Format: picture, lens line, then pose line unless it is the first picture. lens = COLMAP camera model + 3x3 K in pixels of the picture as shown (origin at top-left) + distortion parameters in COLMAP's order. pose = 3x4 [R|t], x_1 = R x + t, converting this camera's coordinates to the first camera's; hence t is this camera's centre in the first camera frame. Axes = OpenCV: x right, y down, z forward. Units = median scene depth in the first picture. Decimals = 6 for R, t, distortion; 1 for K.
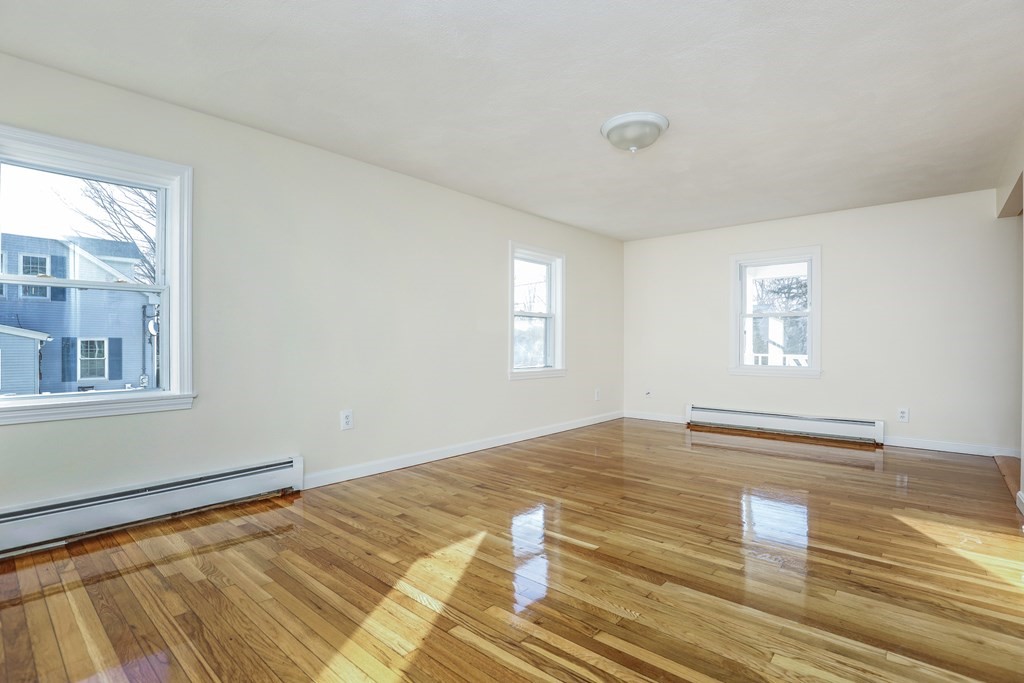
lens RADIAL K [[472.2, 0, 515.0], [0, 472.2, 340.9], [0, 0, 1]] dist [-0.030464, 0.000287]
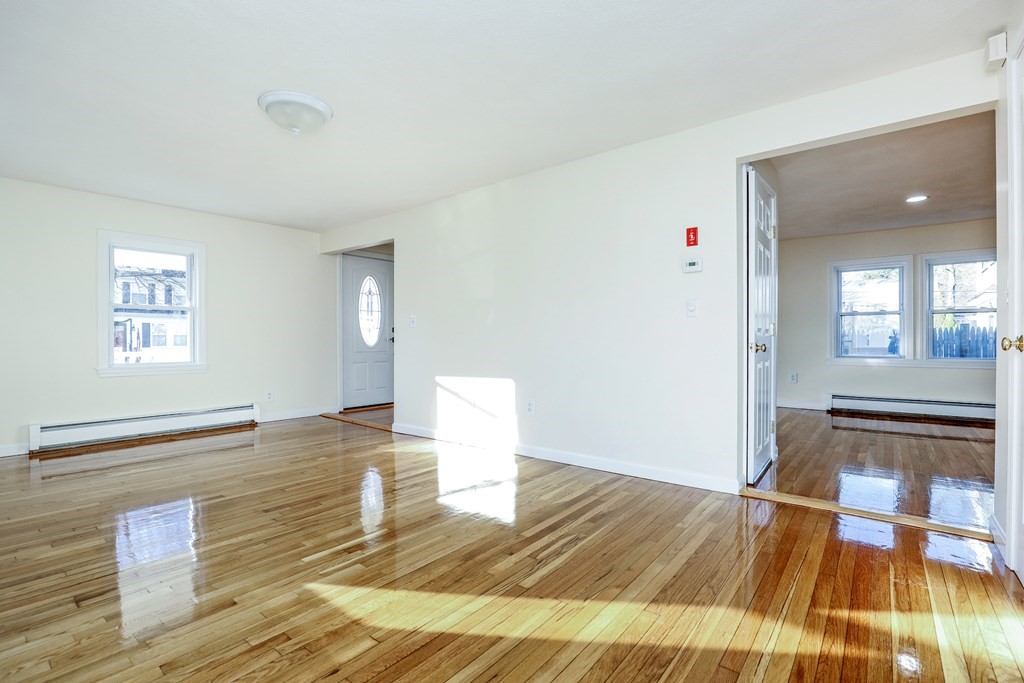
lens RADIAL K [[480.3, 0, 516.4], [0, 480.3, 341.7], [0, 0, 1]] dist [-0.037143, 0.008181]
pose [[-0.041202, -0.005637, 0.999135, -0.770896], [-0.001774, 0.999983, 0.005568, 0.009404], [-0.999149, -0.001543, -0.041211, 0.639543]]
